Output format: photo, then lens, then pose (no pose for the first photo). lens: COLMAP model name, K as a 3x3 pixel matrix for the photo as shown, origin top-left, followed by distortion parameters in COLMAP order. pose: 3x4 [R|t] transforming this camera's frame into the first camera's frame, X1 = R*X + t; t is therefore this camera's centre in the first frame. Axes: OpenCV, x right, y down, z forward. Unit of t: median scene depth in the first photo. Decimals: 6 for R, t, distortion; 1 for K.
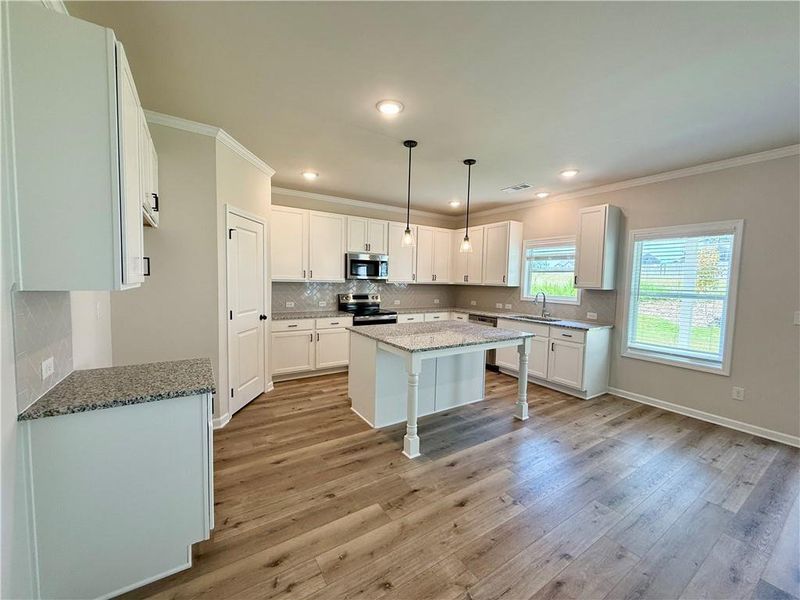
lens RADIAL K [[313.4, 0, 400.0], [0, 313.4, 300.0], [0, 0, 1]] dist [0.000405, 0.000190]
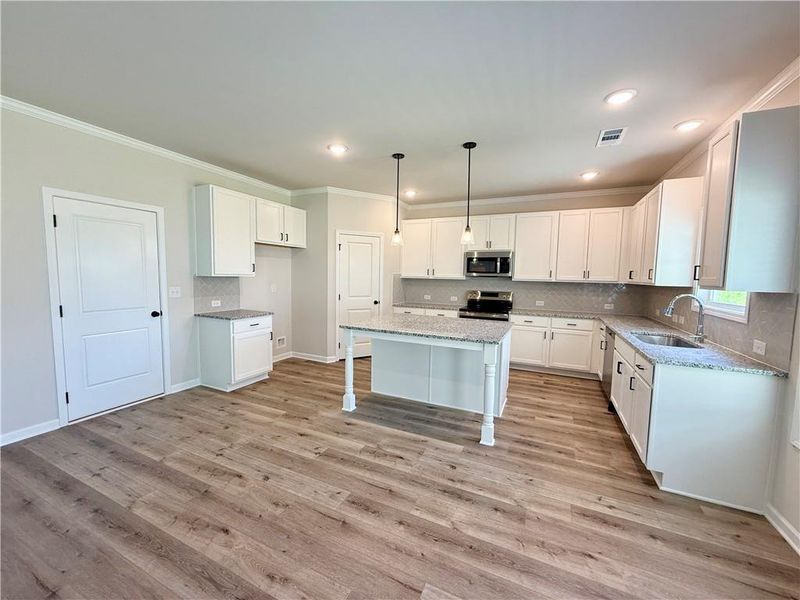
lens RADIAL K [[313.4, 0, 400.0], [0, 313.4, 300.0], [0, 0, 1]] dist [0.000405, 0.000190]
pose [[0.540928, 0.056594, -0.839163, 0.891138], [-0.063393, 0.997639, 0.026418, 0.000519], [0.838676, 0.038907, 0.543239, 0.341839]]
